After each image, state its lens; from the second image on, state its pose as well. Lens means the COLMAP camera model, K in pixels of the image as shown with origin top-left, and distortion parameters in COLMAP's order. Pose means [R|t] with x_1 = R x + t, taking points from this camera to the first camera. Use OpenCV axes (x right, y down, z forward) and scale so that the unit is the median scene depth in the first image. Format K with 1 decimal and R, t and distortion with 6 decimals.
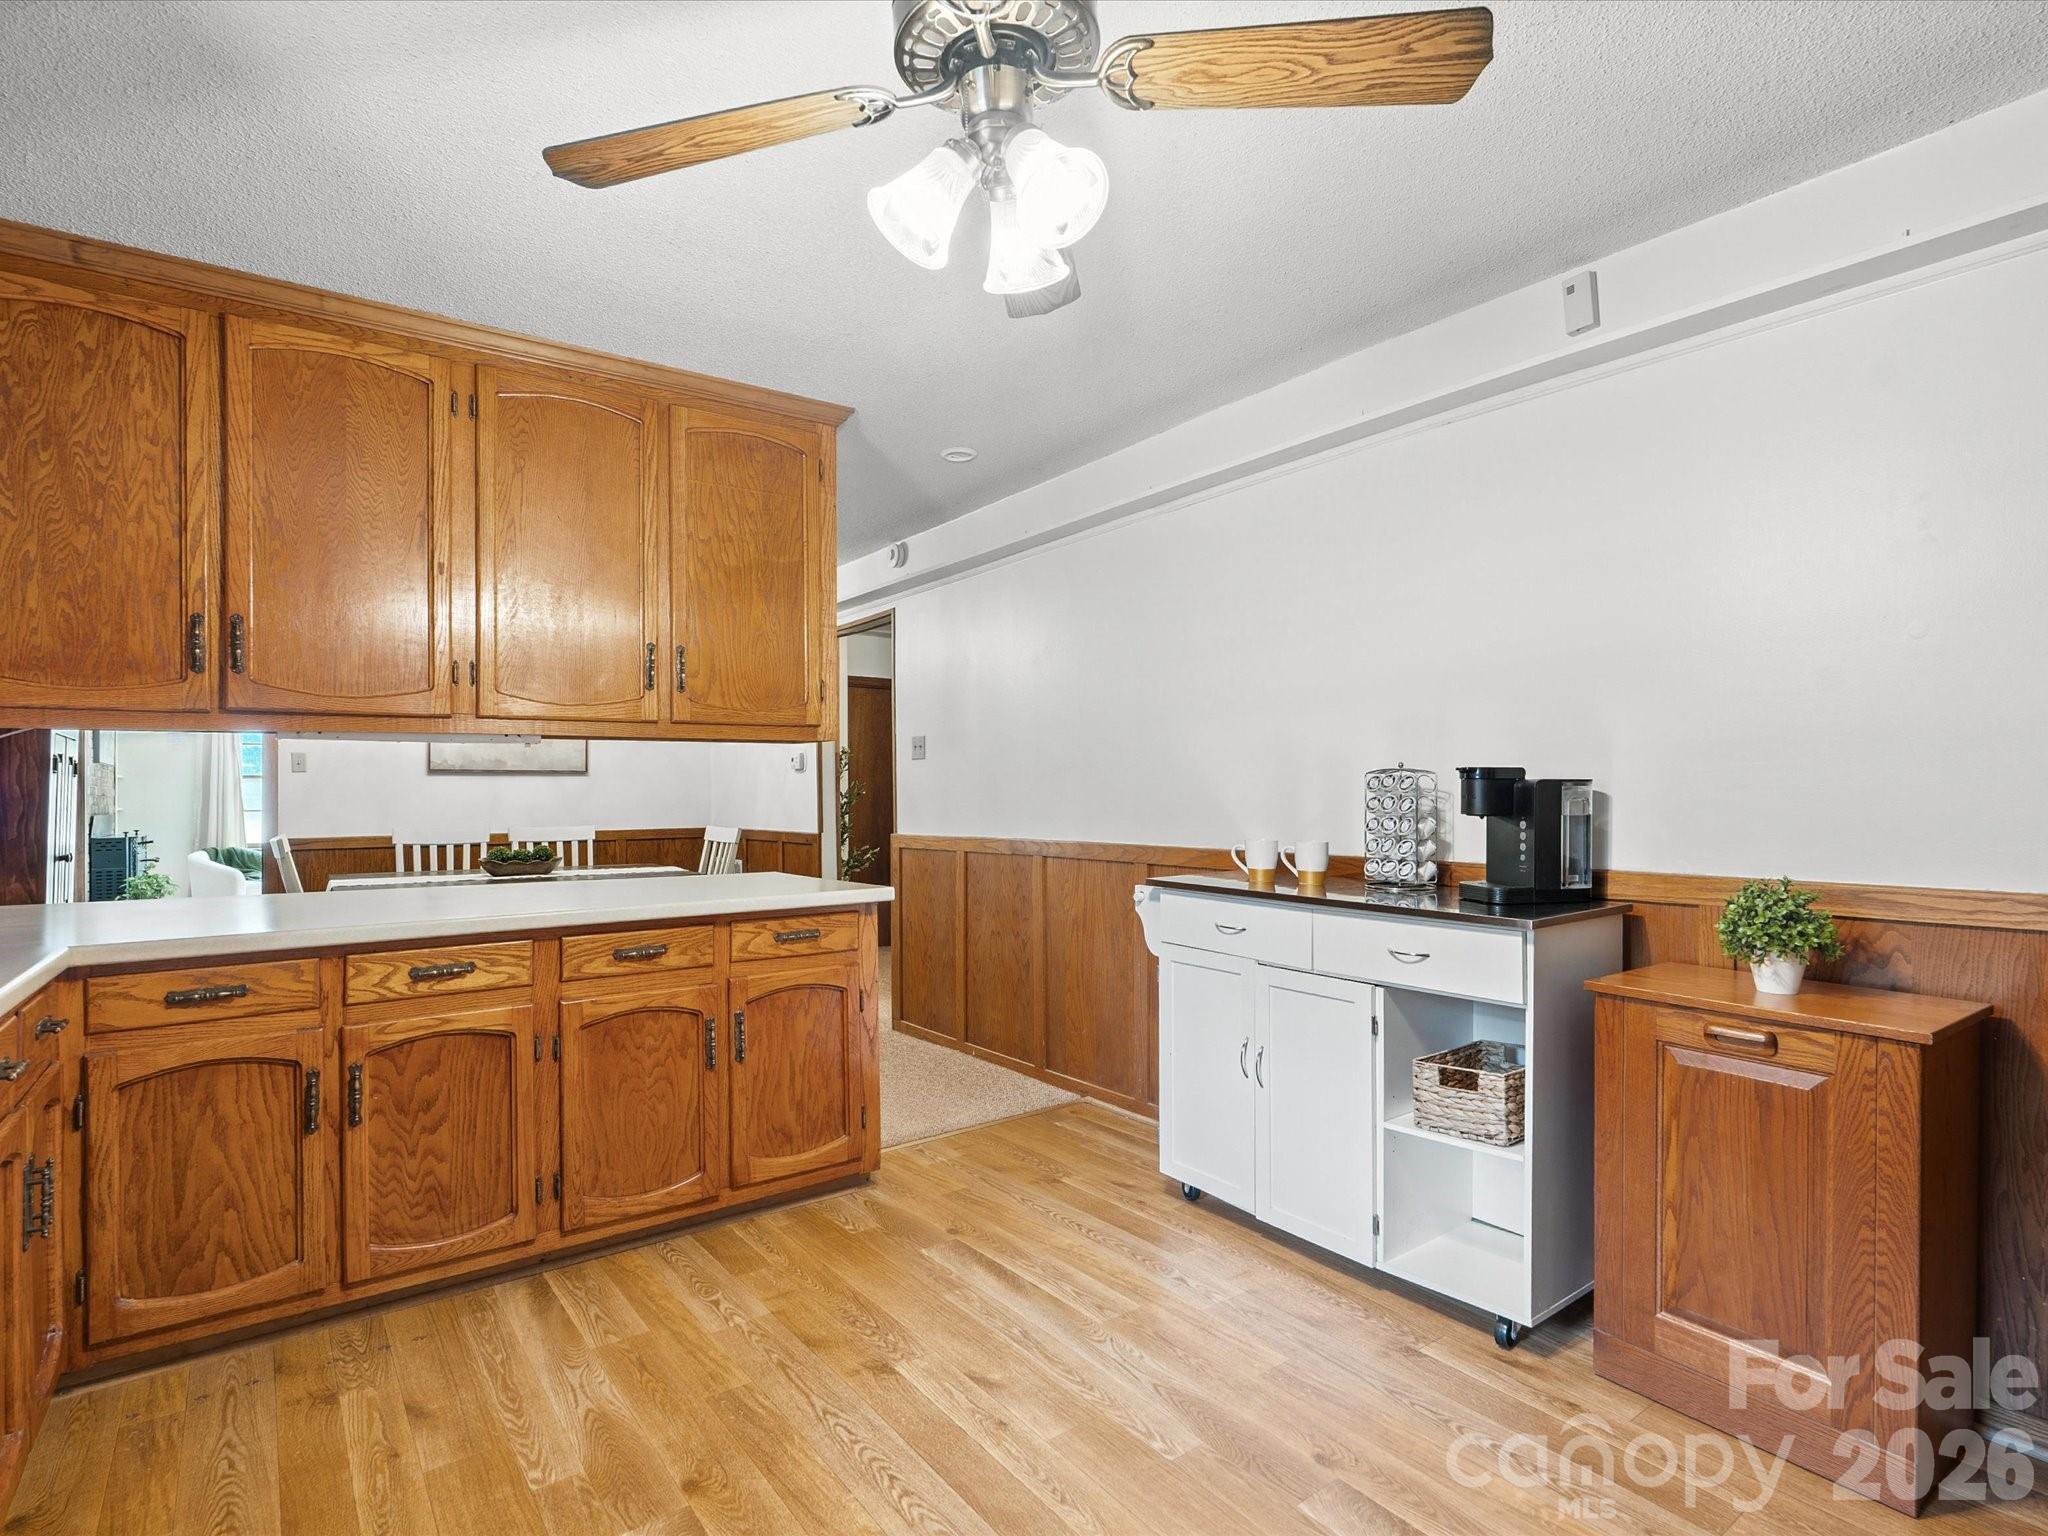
lens RADIAL K [[1050.6, 0, 1032.7], [0, 1050.6, 786.5], [0, 0, 1]] dist [-0.002340, 0.000107]
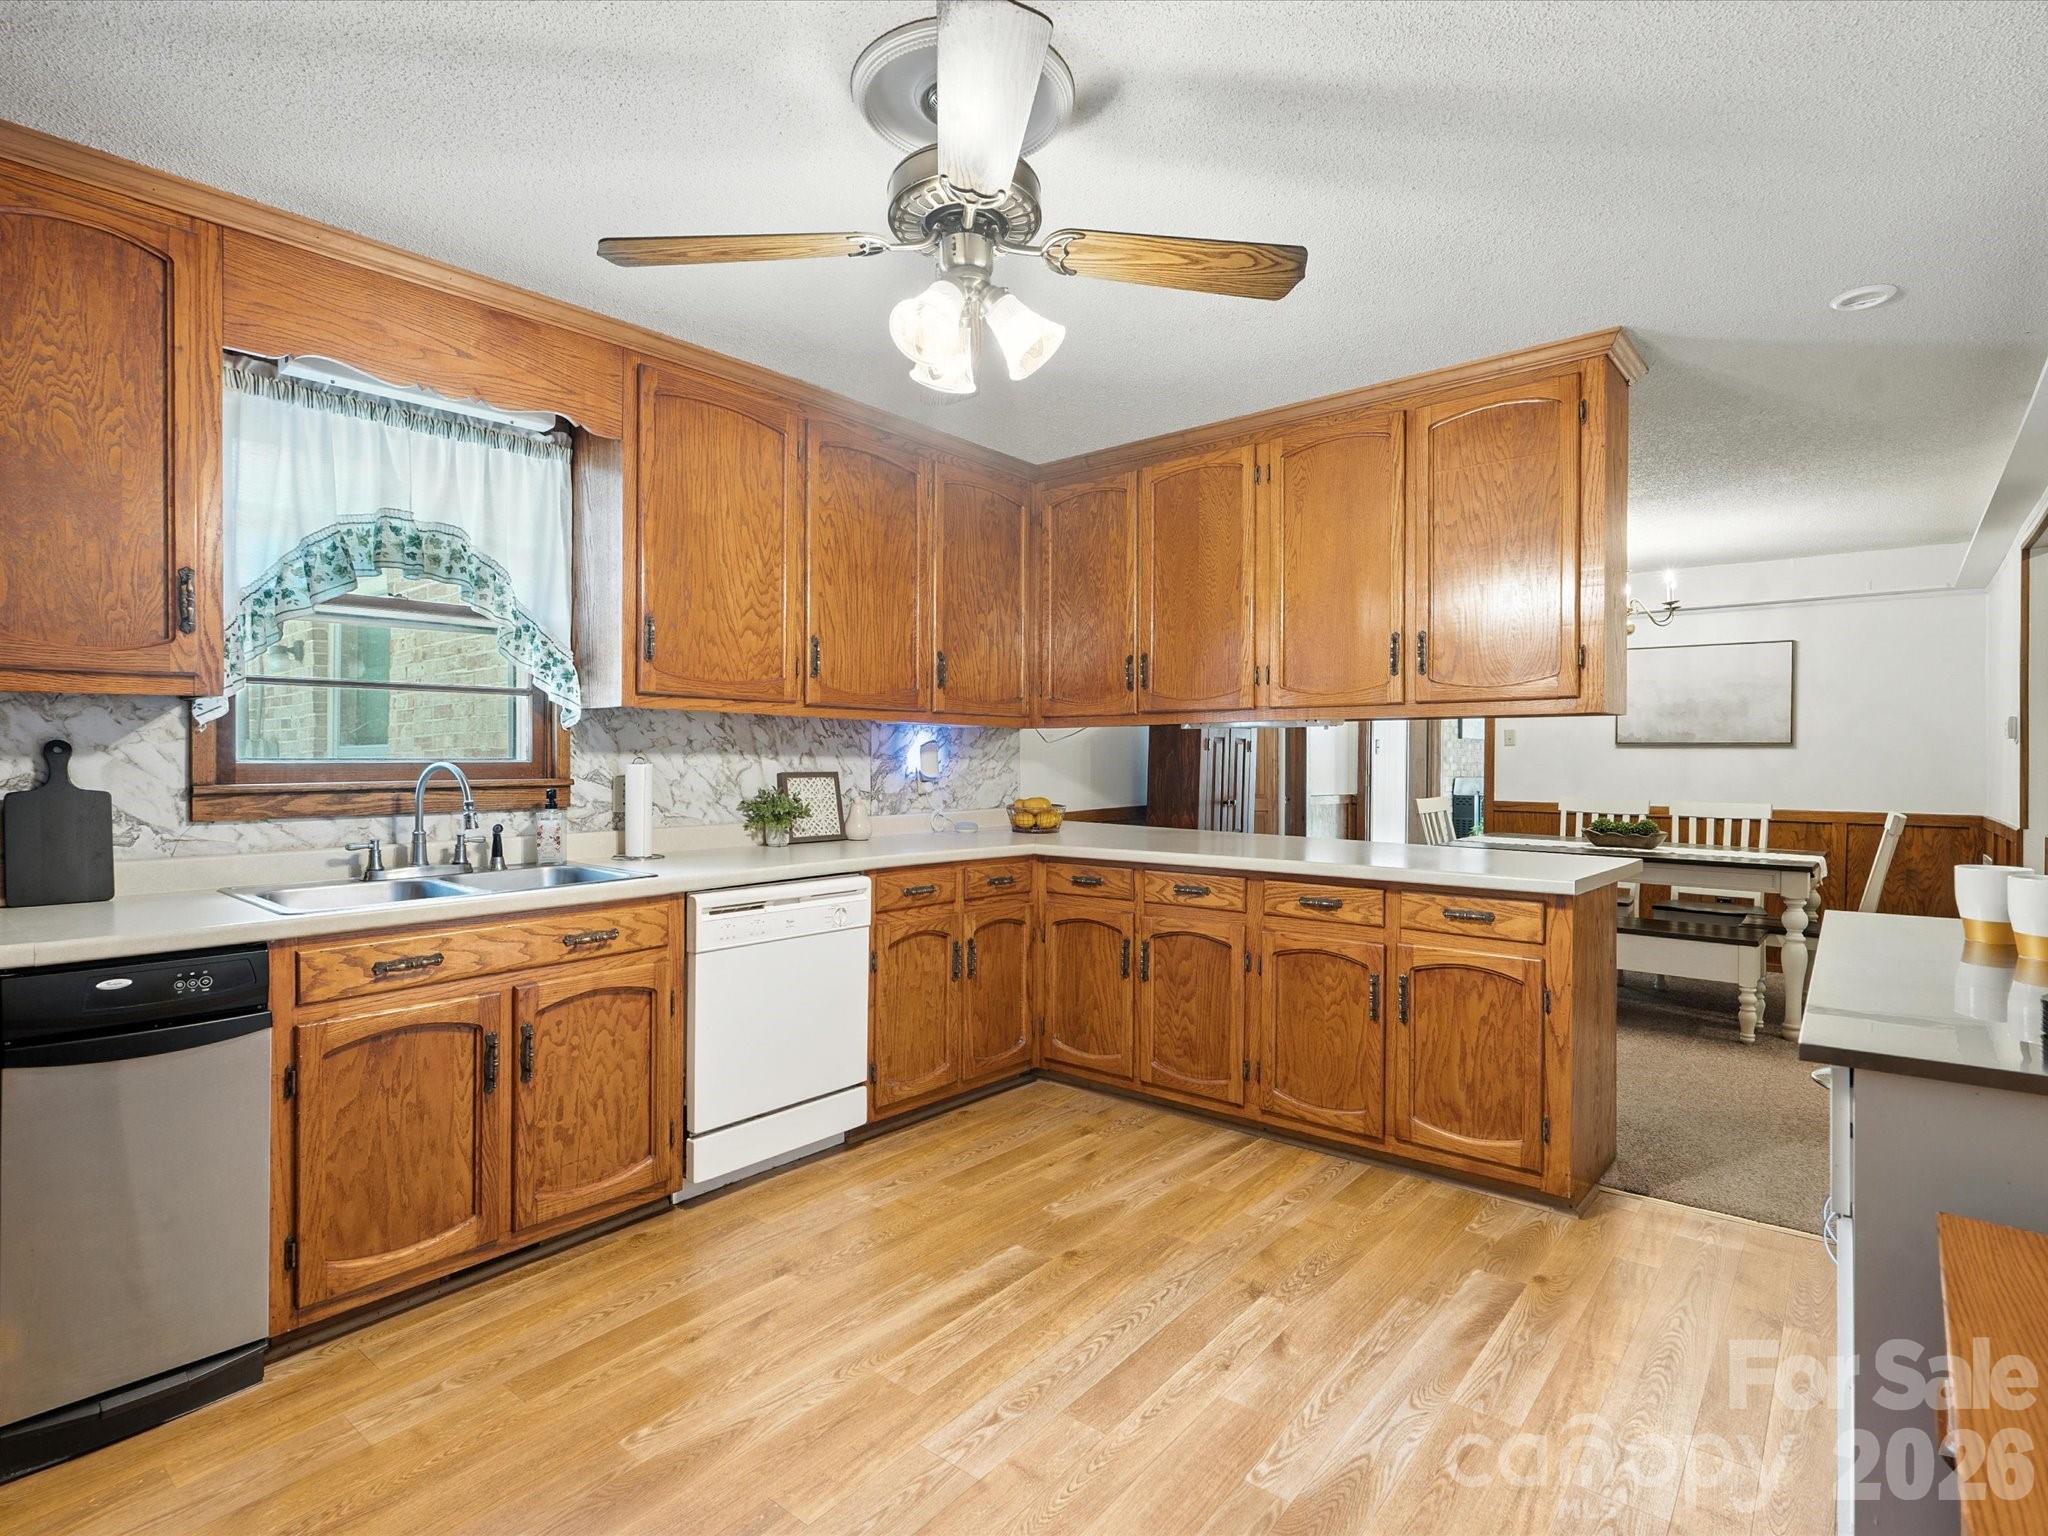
lens RADIAL K [[1042.5, 0, 1031.1], [0, 1042.5, 764.2], [0, 0, 1]] dist [-0.002743, -0.000227]
pose [[0.238887, 0.012451, -0.970967, 0.689708], [-0.004166, 0.999922, 0.011797, -0.010223], [0.971038, 0.001226, 0.238921, 0.408394]]
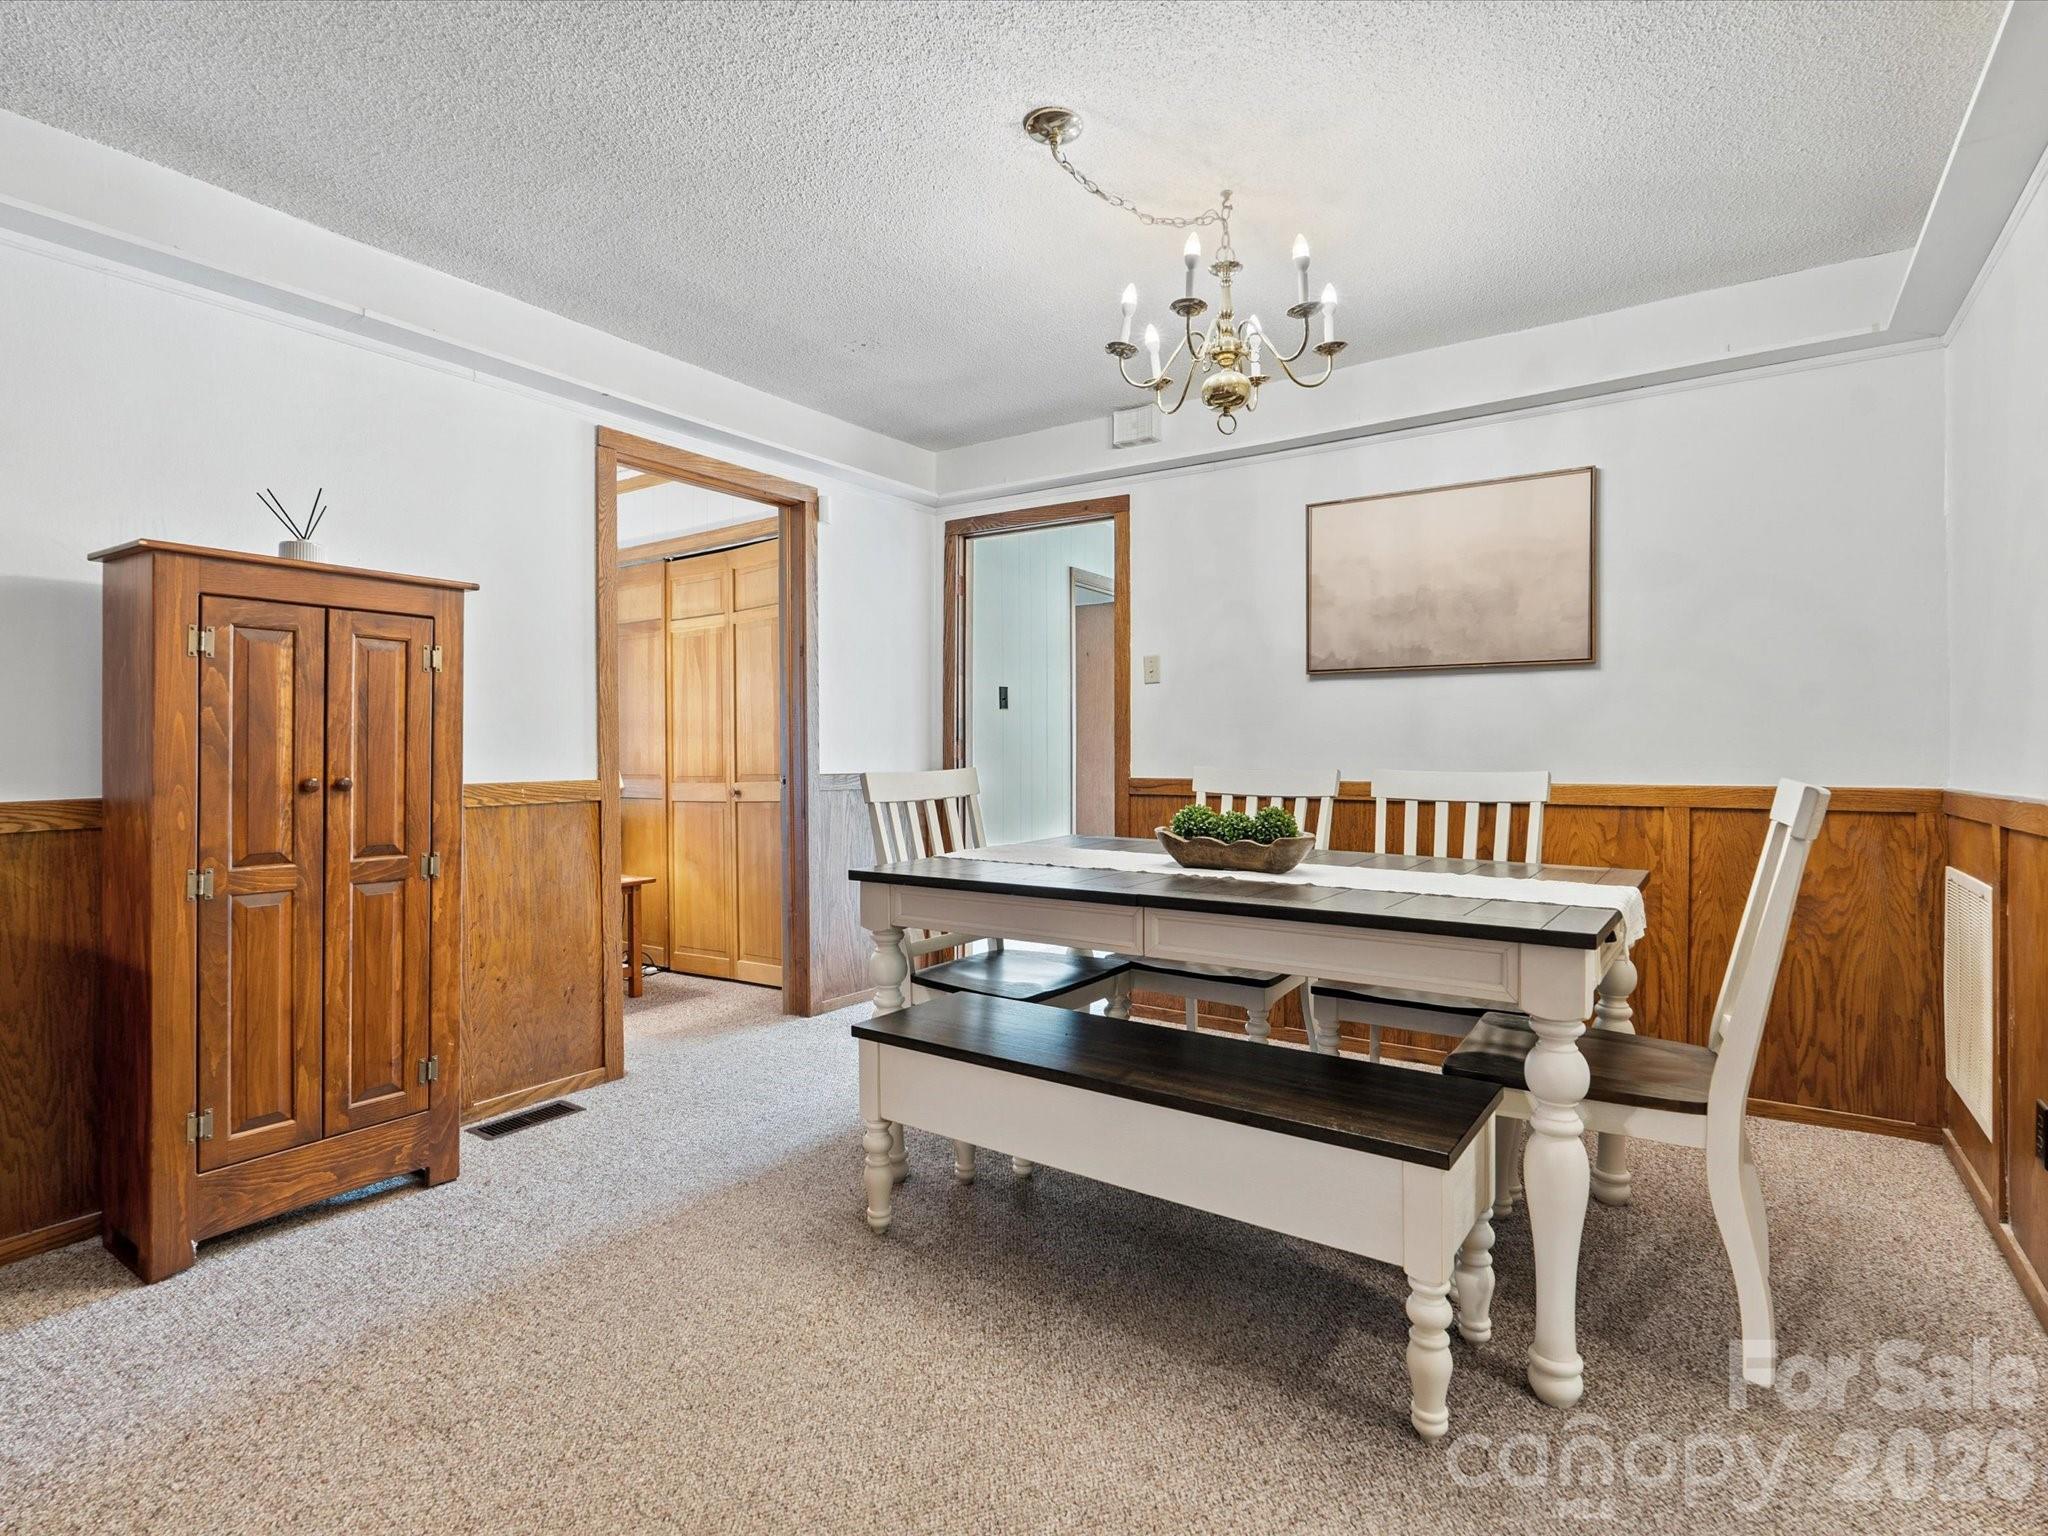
lens RADIAL K [[1012.4, 0, 1025.8], [0, 1012.4, 771.2], [0, 0, 1]] dist [-0.000498, 0.000034]
pose [[0.320988, 0.020304, -0.946866, -0.182900], [0.001501, 0.999758, 0.021947, 0.064319], [0.947082, -0.008466, 0.320880, 1.519329]]
